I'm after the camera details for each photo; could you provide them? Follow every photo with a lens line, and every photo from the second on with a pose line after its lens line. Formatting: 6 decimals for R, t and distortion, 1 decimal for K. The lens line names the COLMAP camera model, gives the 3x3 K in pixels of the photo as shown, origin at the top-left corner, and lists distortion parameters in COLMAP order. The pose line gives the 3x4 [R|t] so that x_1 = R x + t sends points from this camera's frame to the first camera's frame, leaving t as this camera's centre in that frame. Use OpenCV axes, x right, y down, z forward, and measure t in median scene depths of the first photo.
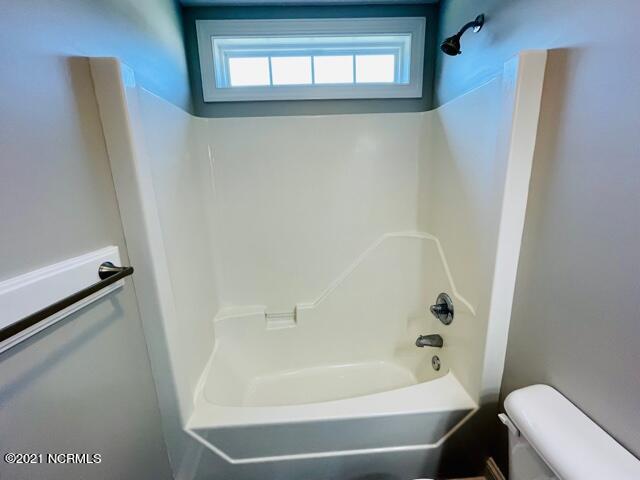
lens RADIAL K [[260.3, 0, 320.1], [0, 260.3, 236.4], [0, 0, 1]] dist [-0.002740, 0.000117]
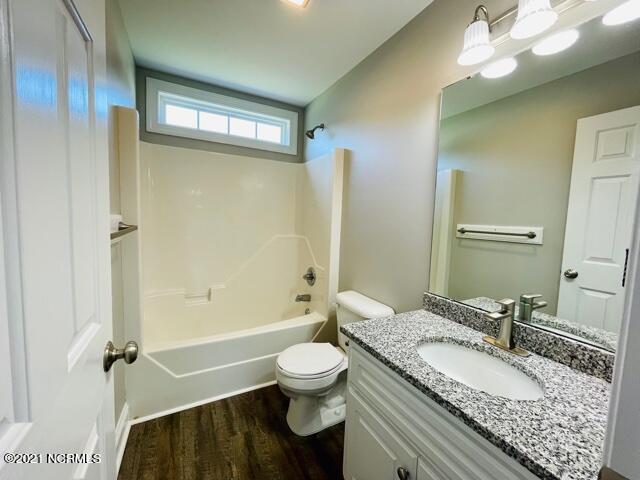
lens RADIAL K [[260.3, 0, 319.2], [0, 260.3, 237.7], [0, 0, 1]] dist [-0.002740, 0.000117]
pose [[0.899372, 0.032415, 0.435981, -0.212222], [0.026406, 0.991399, -0.128181, 0.236697], [-0.436386, 0.126795, 0.890781, -0.543164]]
